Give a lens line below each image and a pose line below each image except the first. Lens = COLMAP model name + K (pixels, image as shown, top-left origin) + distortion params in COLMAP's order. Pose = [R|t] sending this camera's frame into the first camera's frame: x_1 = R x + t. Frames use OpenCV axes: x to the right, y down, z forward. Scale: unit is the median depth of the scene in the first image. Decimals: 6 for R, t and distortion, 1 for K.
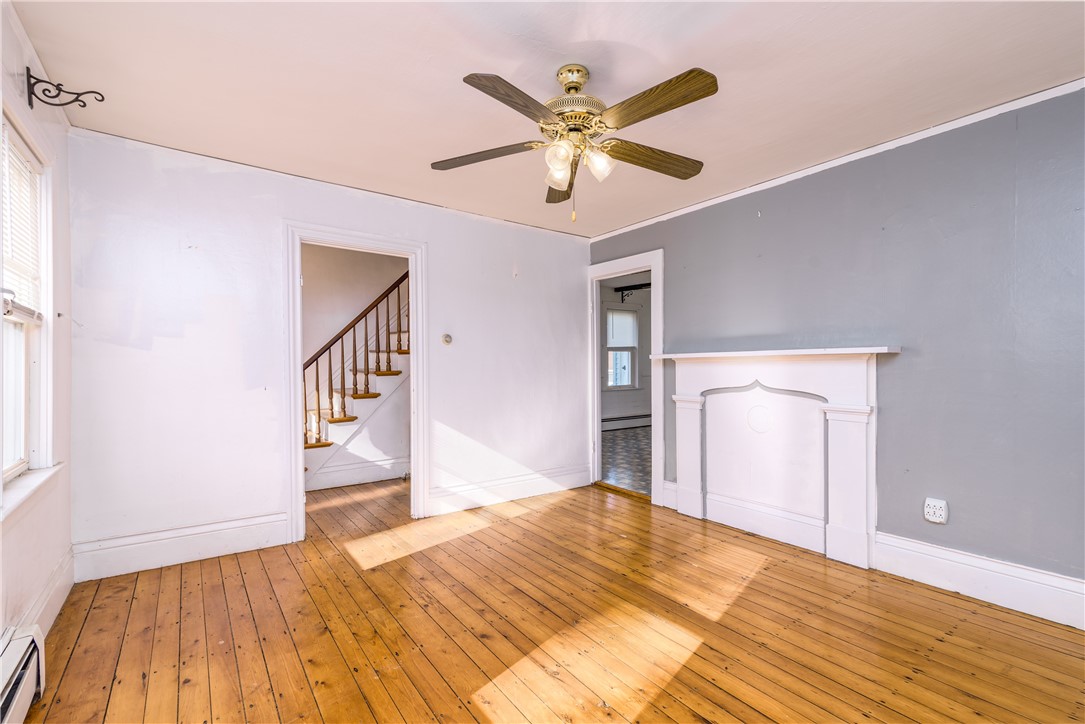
lens RADIAL K [[487.9, 0, 543.5], [0, 487.9, 366.4], [0, 0, 1]] dist [0.022922, -0.007763]
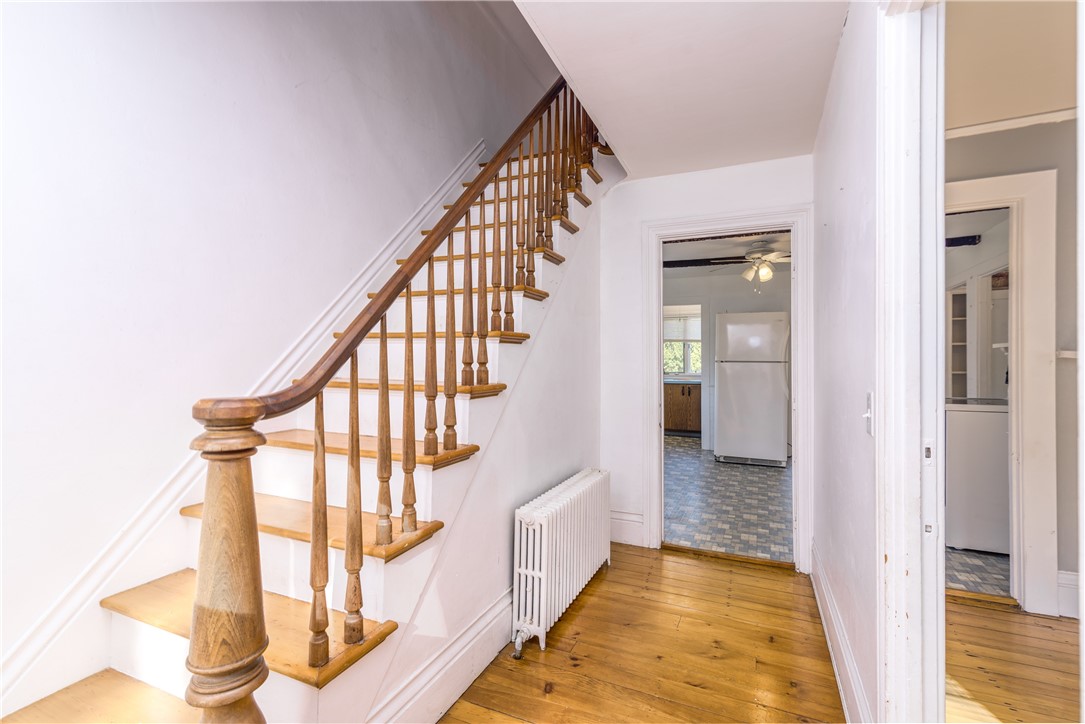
lens RADIAL K [[490.4, 0, 546.0], [0, 490.4, 364.8], [0, 0, 1]] dist [0.019097, -0.000707]
pose [[0.861289, 0.008689, 0.508042, -0.790925], [-0.001774, 0.999899, -0.014095, -0.001615], [-0.508113, 0.011239, 0.861217, 1.078914]]
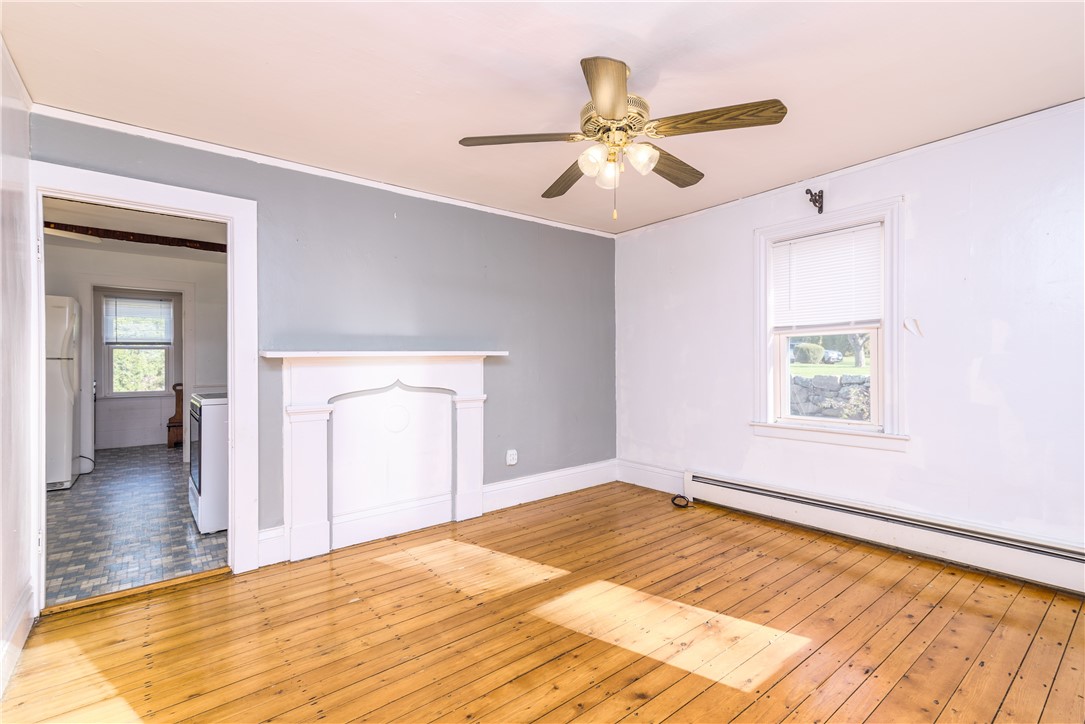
lens RADIAL K [[487.9, 0, 543.5], [0, 487.9, 366.4], [0, 0, 1]] dist [0.022922, -0.007763]
pose [[-0.047125, -0.004920, 0.998877, -0.654760], [0.013860, 0.999888, 0.005579, -0.002144], [-0.998793, 0.014108, -0.047052, 0.845079]]
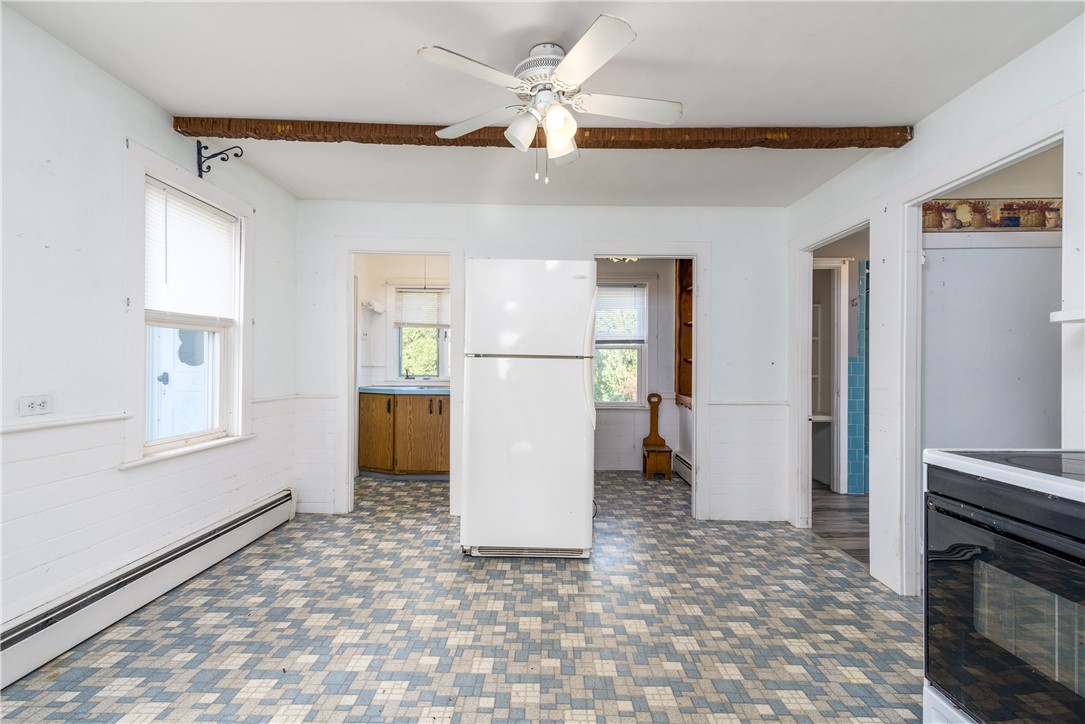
lens RADIAL K [[490.4, 0, 546.0], [0, 490.4, 364.8], [0, 0, 1]] dist [0.019097, -0.000707]
pose [[0.589168, 0.012329, 0.807917, 0.096954], [-0.000187, 0.999886, -0.015122, -0.008709], [-0.808011, 0.008758, 0.589103, 1.722824]]
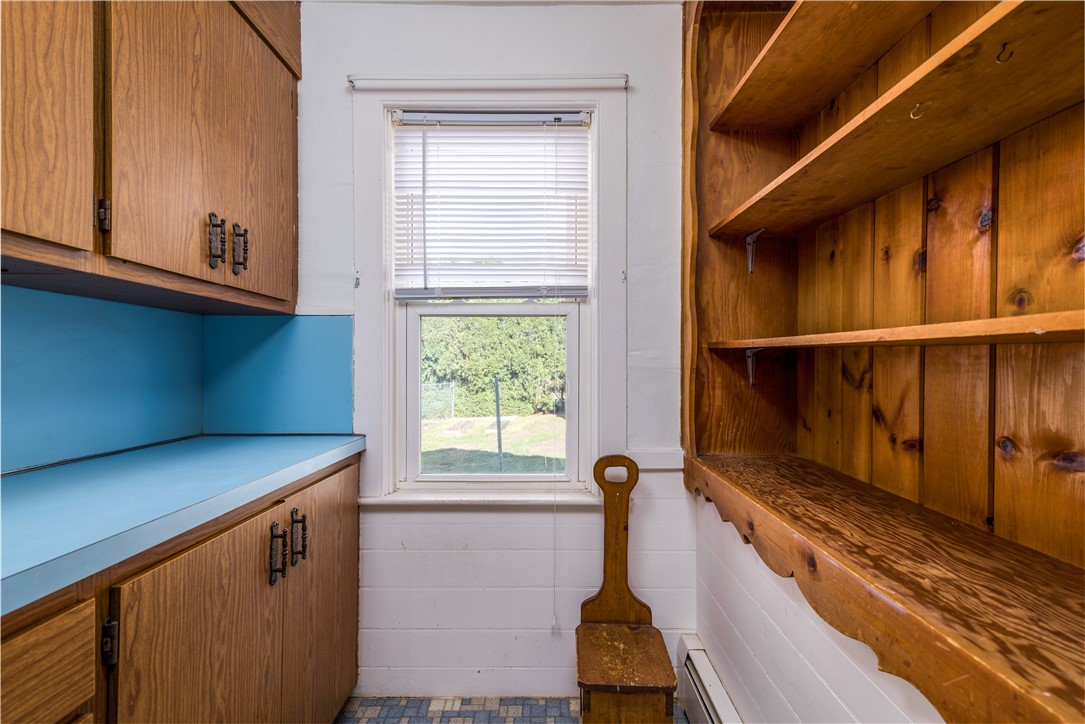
lens RADIAL K [[484.0, 0, 543.6], [0, 484.0, 363.3], [0, 0, 1]] dist [0.018068, -0.000180]
pose [[0.592588, 0.012827, 0.805404, 1.239952], [0.003013, 0.999831, -0.018140, -0.025256], [-0.805500, 0.013176, 0.592449, 2.179907]]
